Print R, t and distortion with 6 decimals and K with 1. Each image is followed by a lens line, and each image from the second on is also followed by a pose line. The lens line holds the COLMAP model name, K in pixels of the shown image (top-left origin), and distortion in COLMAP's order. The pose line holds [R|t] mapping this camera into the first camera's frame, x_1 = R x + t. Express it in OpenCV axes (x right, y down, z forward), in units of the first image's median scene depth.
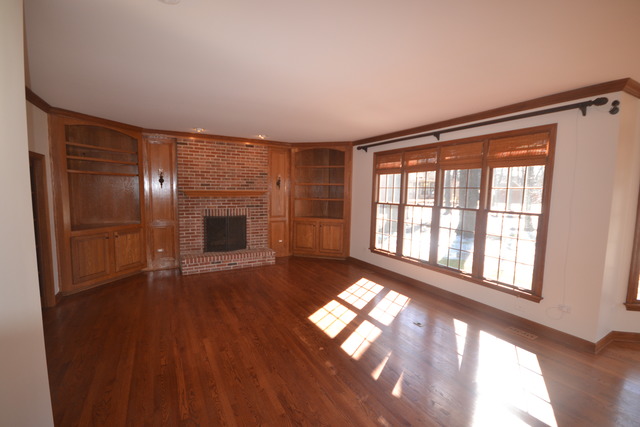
lens RADIAL K [[282.9, 0, 320.0], [0, 282.9, 213.5], [0, 0, 1]] dist [-0.000481, -0.000267]
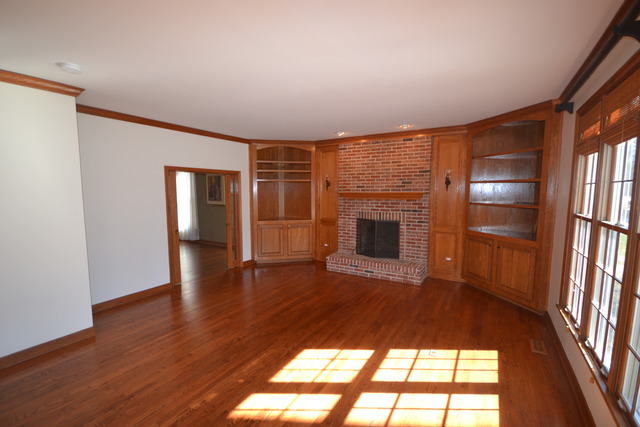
lens RADIAL K [[287.4, 0, 320.5], [0, 287.4, 218.0], [0, 0, 1]] dist [0.001647, 0.000075]
pose [[0.486377, 0.069602, -0.870972, 0.412465], [-0.062721, 0.997032, 0.044651, -0.028196], [0.871495, 0.032912, 0.489299, 0.384474]]
